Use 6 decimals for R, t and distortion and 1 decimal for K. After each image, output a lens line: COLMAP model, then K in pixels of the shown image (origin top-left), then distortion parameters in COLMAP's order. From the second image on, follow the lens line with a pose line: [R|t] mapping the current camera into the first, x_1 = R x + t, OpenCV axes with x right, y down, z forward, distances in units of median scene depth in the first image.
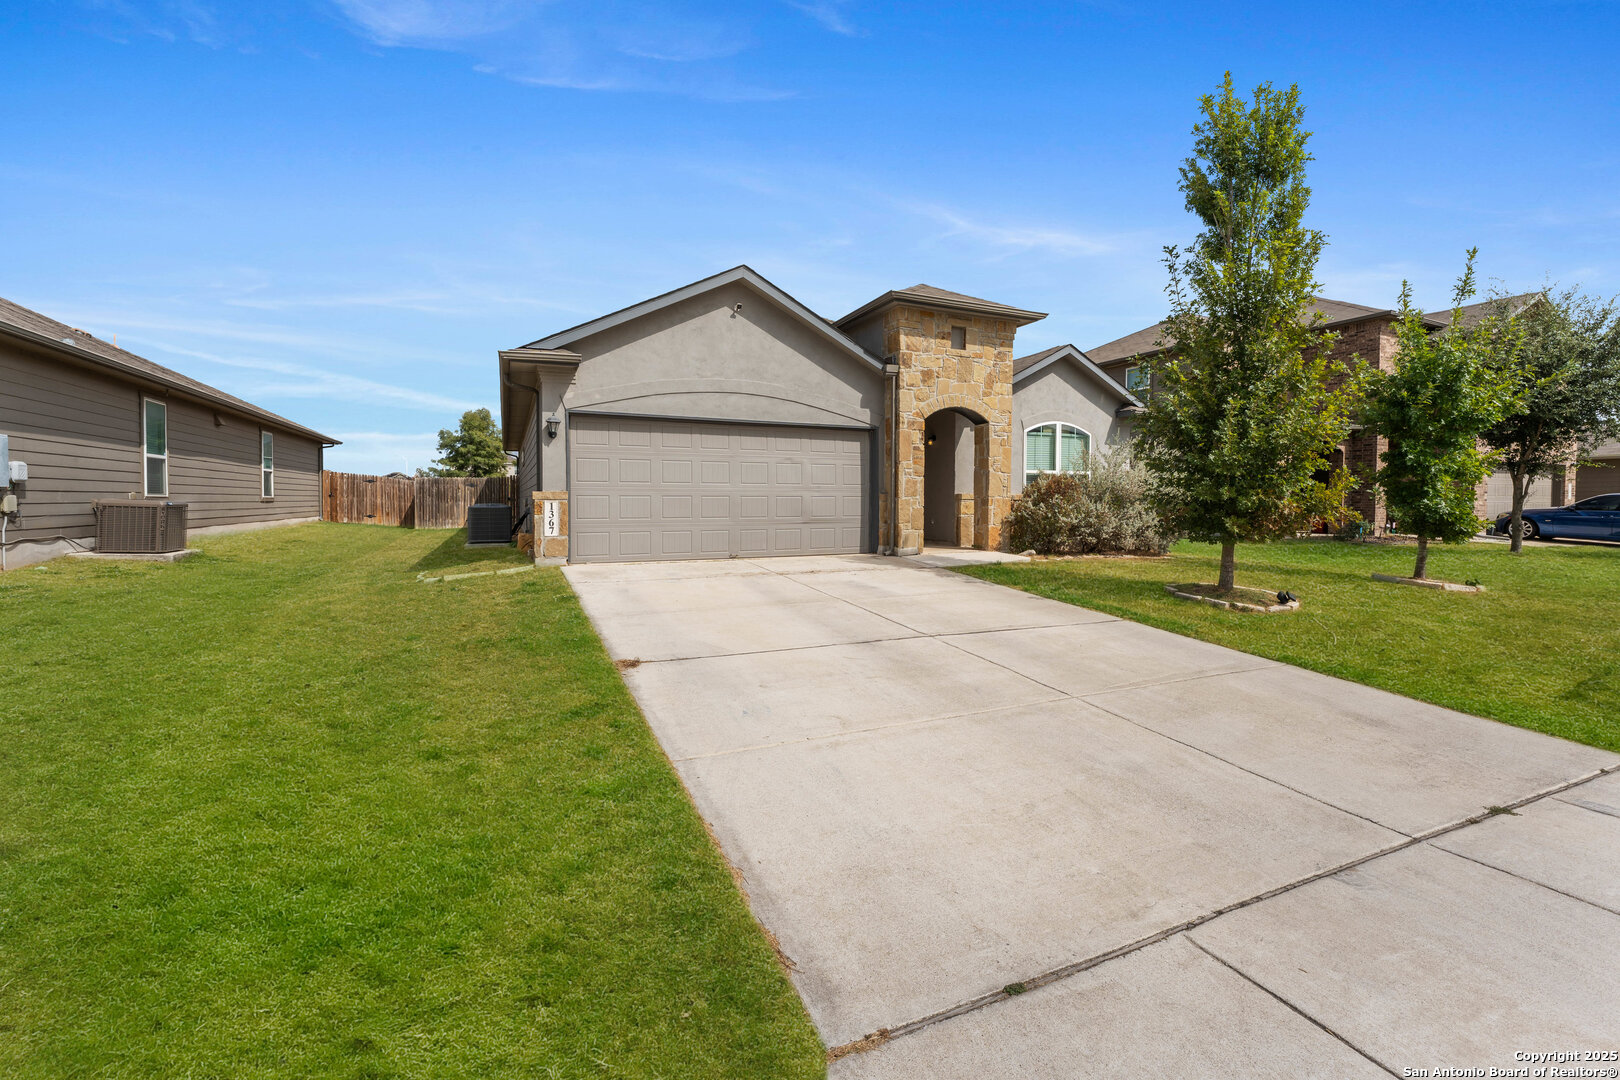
lens RADIAL K [[663.5, 0, 810.0], [0, 663.5, 540.0], [0, 0, 1]] dist [-0.001435, -0.000092]
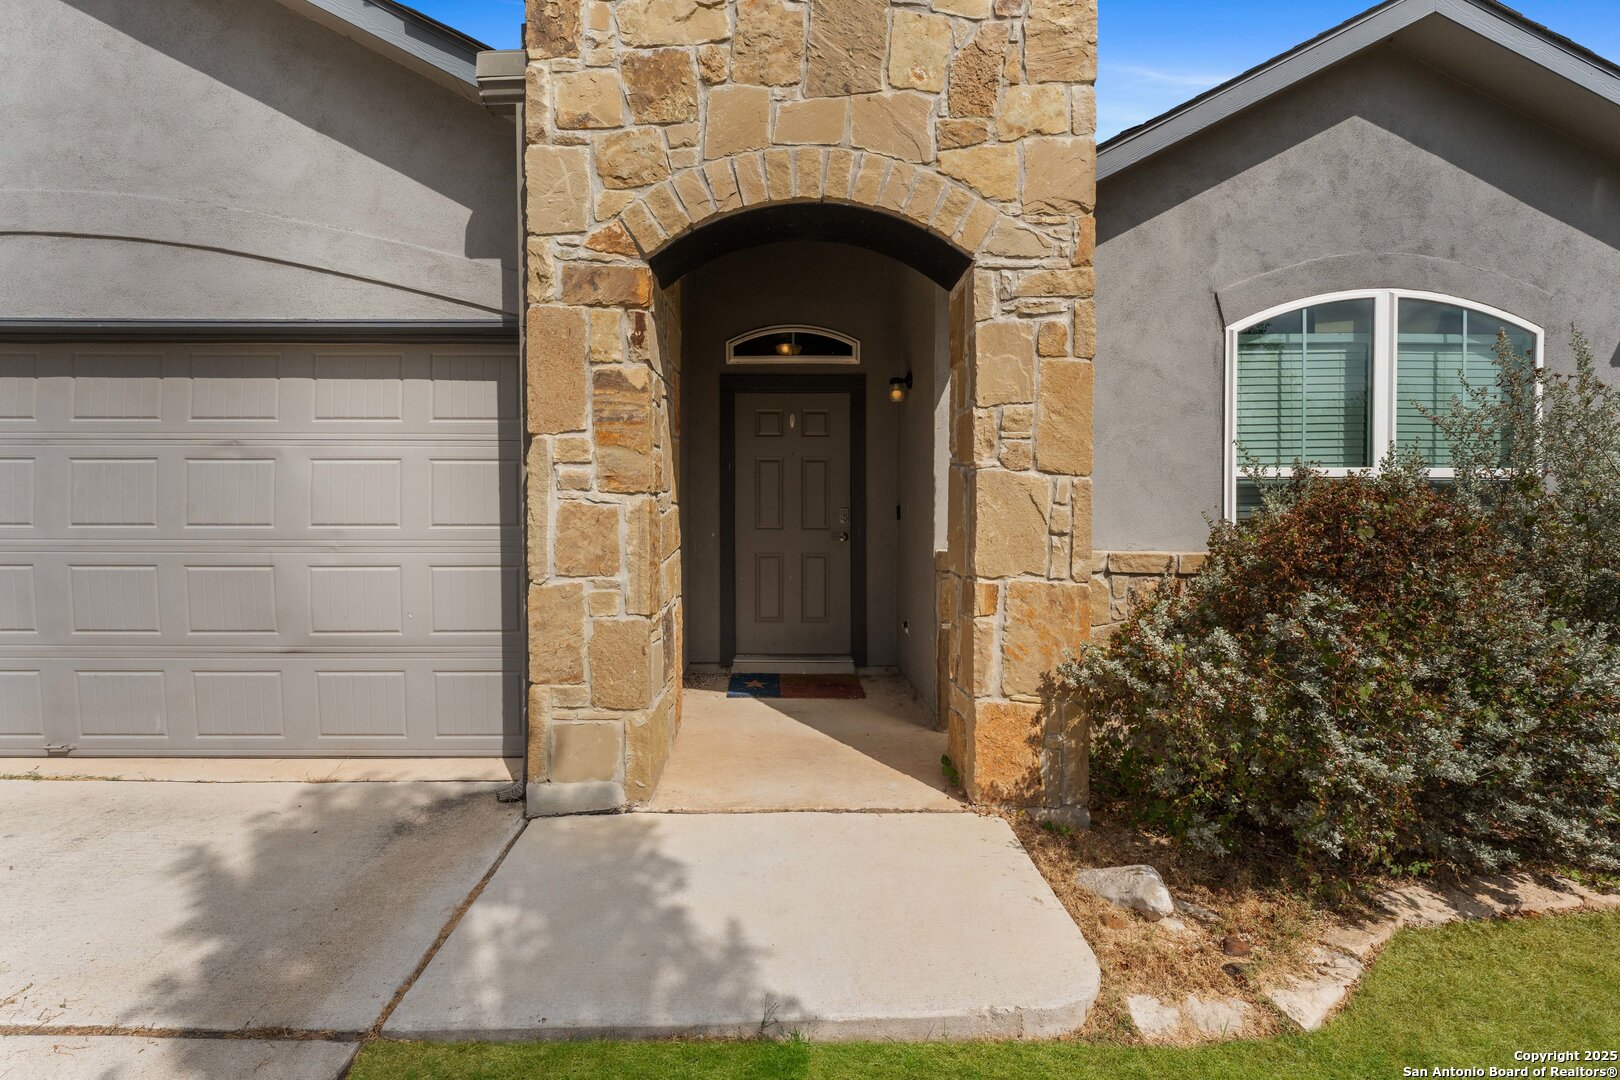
lens RADIAL K [[675.4, 0, 784.1], [0, 675.4, 543.1], [0, 0, 1]] dist [-0.002073, 0.000124]
pose [[0.915933, 0.013197, -0.401113, 0.321446], [-0.026122, 0.999300, -0.026770, -0.073051], [0.400479, 0.034997, 0.915637, 0.800296]]
